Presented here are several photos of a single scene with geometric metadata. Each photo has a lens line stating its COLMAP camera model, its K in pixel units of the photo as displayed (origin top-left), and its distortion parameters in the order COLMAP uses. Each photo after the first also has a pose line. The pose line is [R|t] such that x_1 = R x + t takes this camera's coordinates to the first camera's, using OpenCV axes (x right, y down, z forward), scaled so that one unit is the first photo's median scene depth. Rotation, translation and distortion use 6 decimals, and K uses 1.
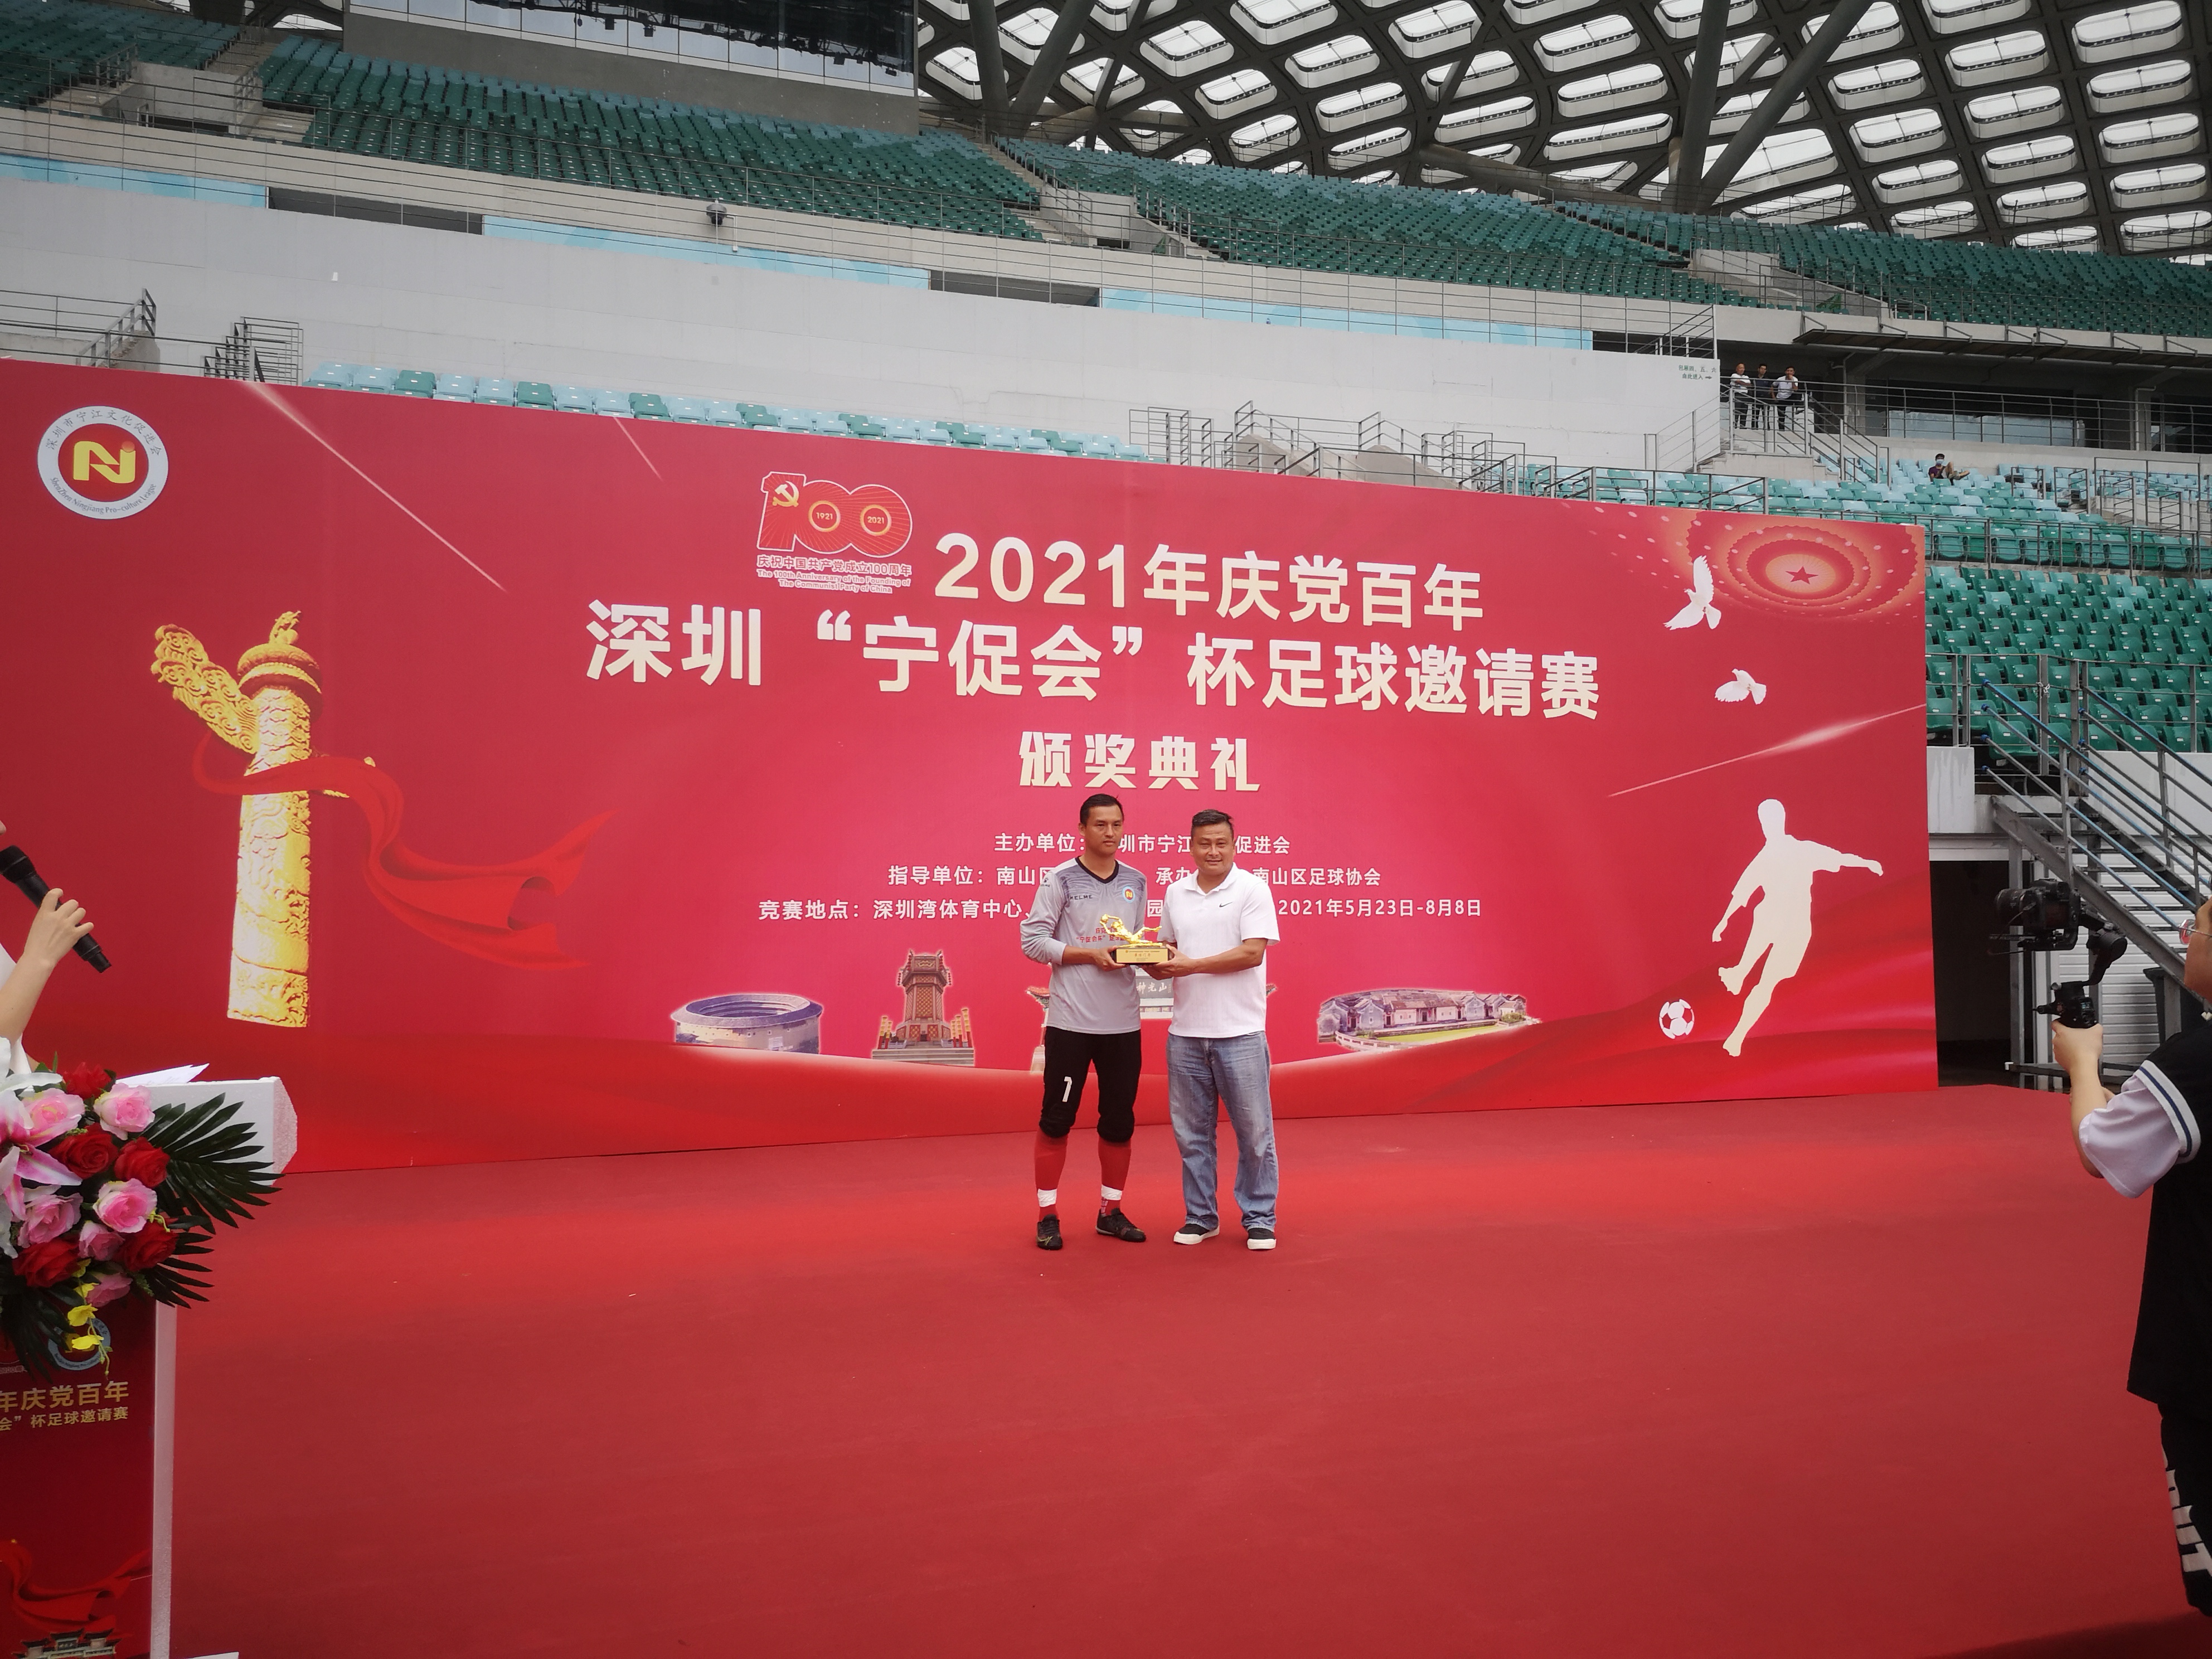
lens RADIAL K [[1690.2, 0, 1106.0], [0, 1690.2, 829.5], [0, 0, 1]] dist [0.079940, -0.120932]
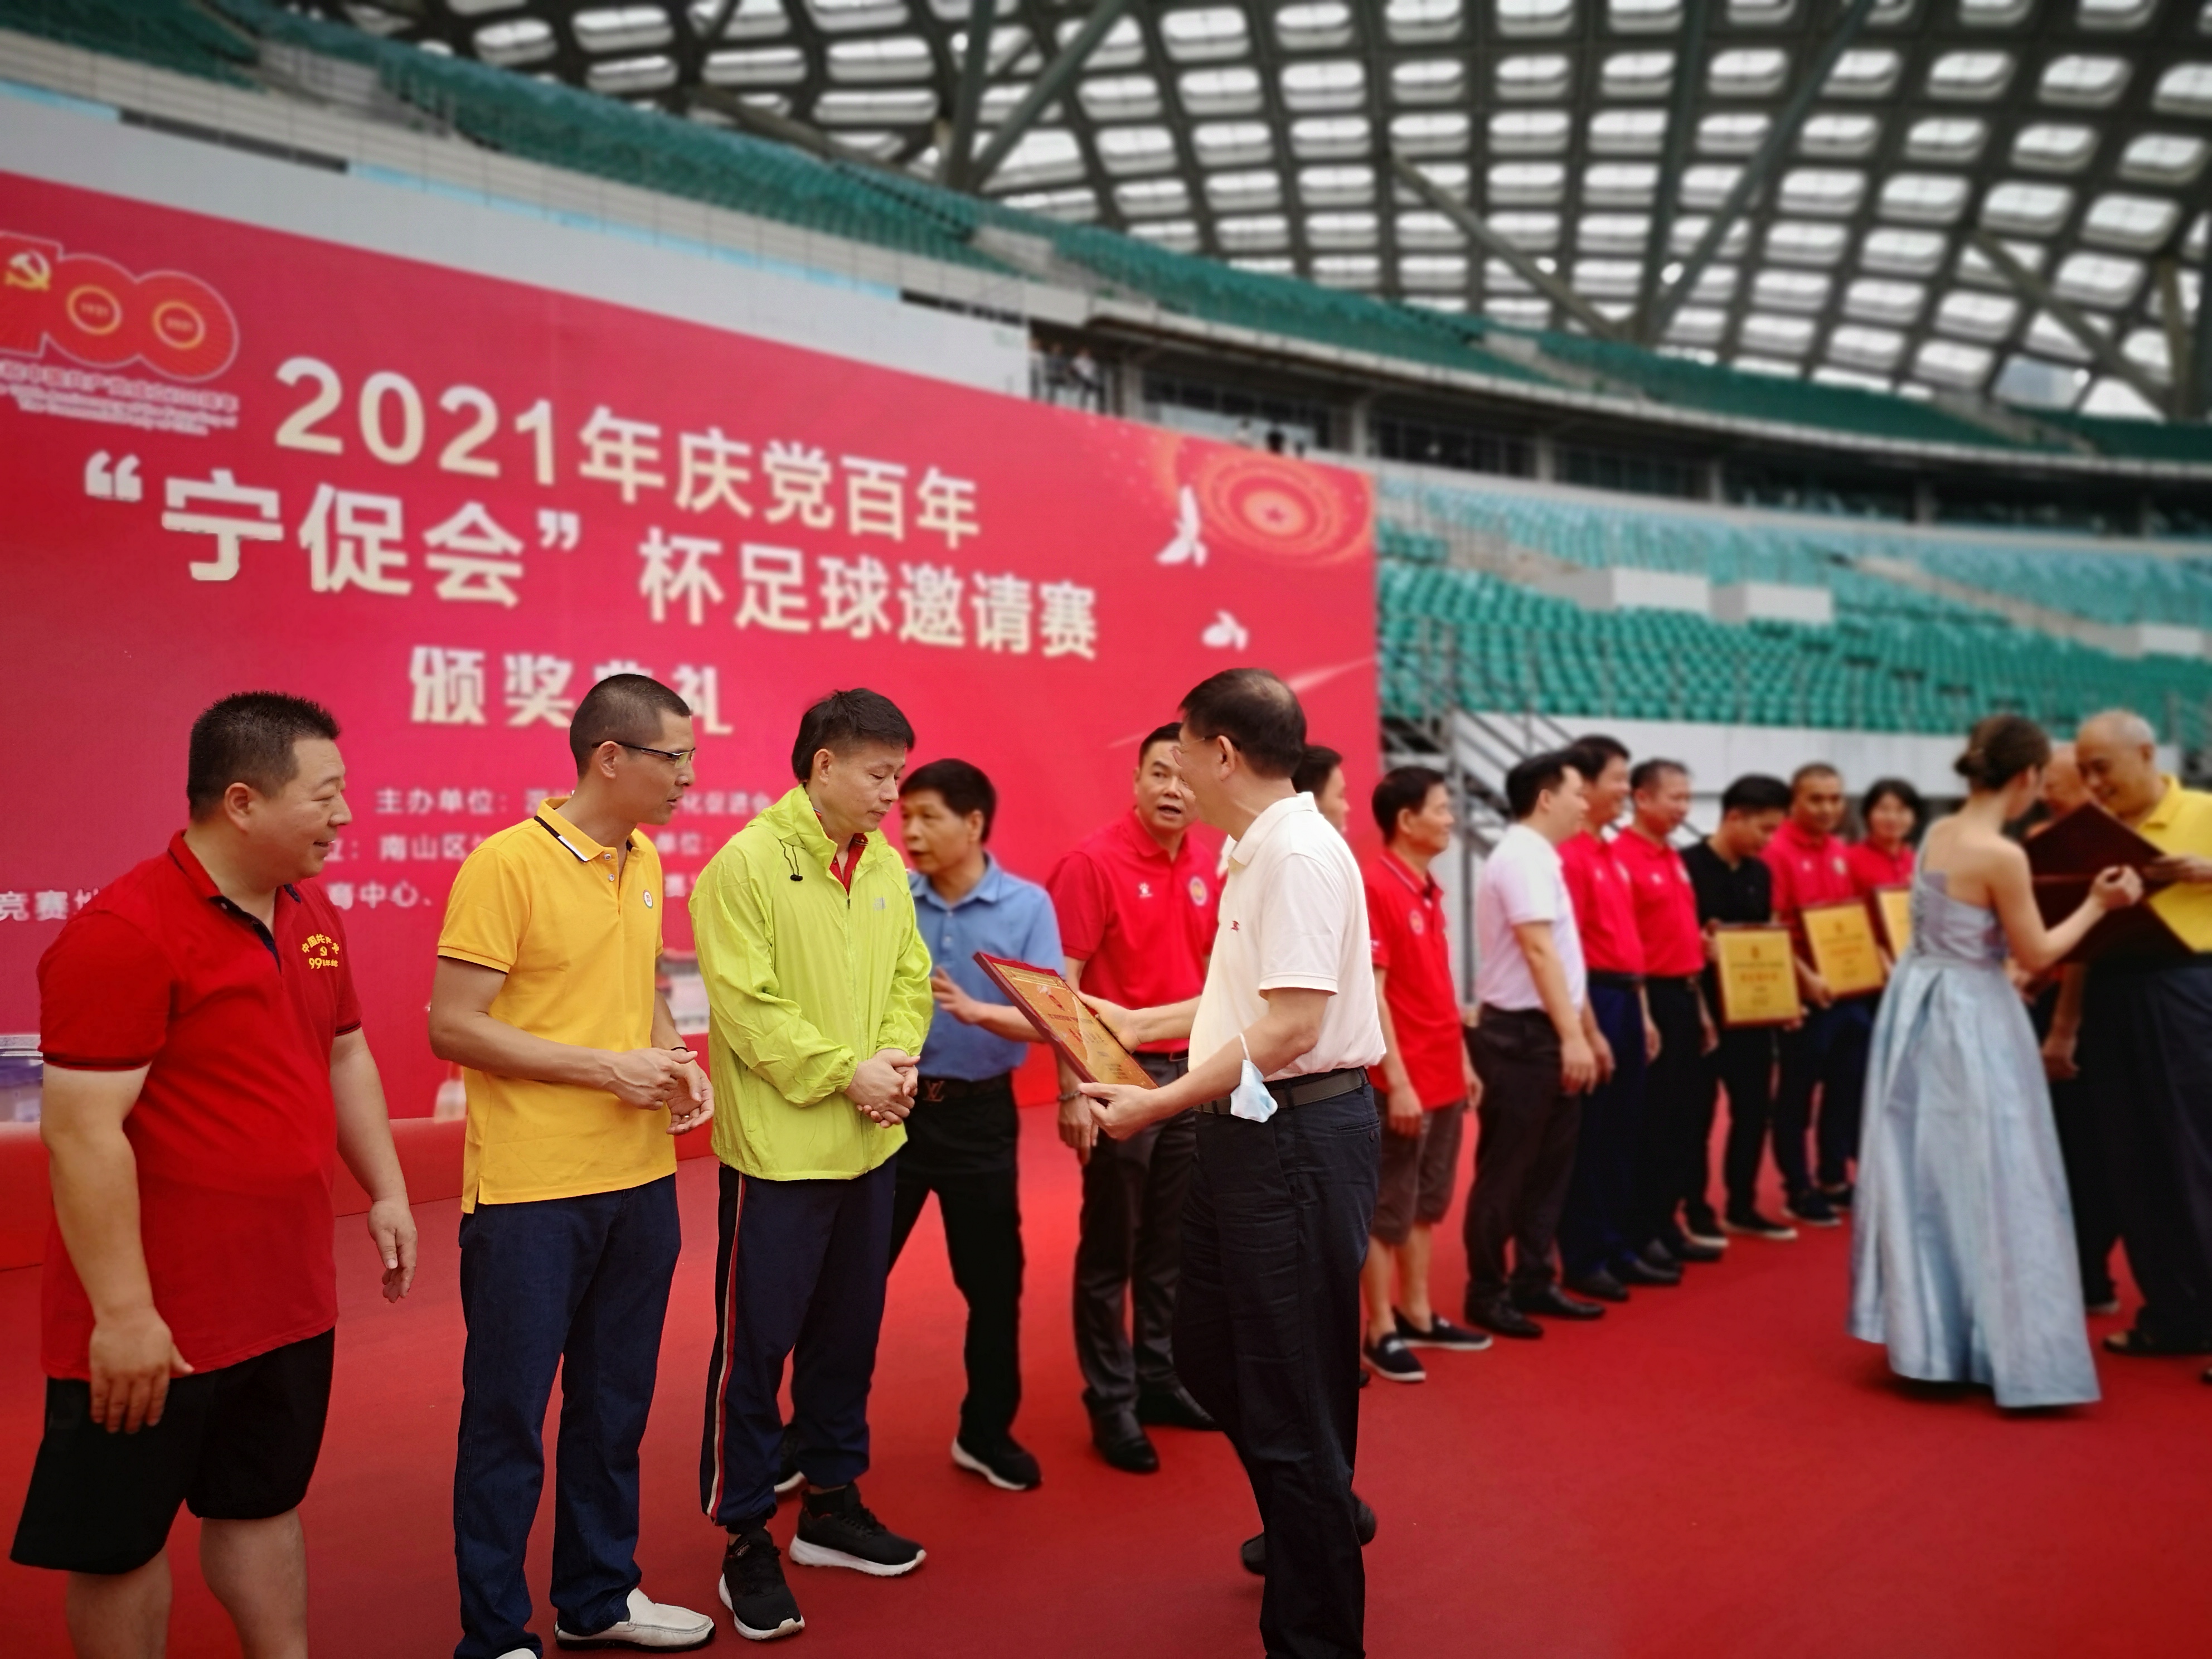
lens RADIAL K [[1690.2, 0, 1106.0], [0, 1690.2, 829.5], [0, 0, 1]] dist [0.079940, -0.120932]
pose [[0.906133, -0.014661, 0.422738, -0.085036], [0.008051, 0.999816, 0.017418, 0.008909], [-0.422915, -0.012379, 0.906085, 0.205663]]
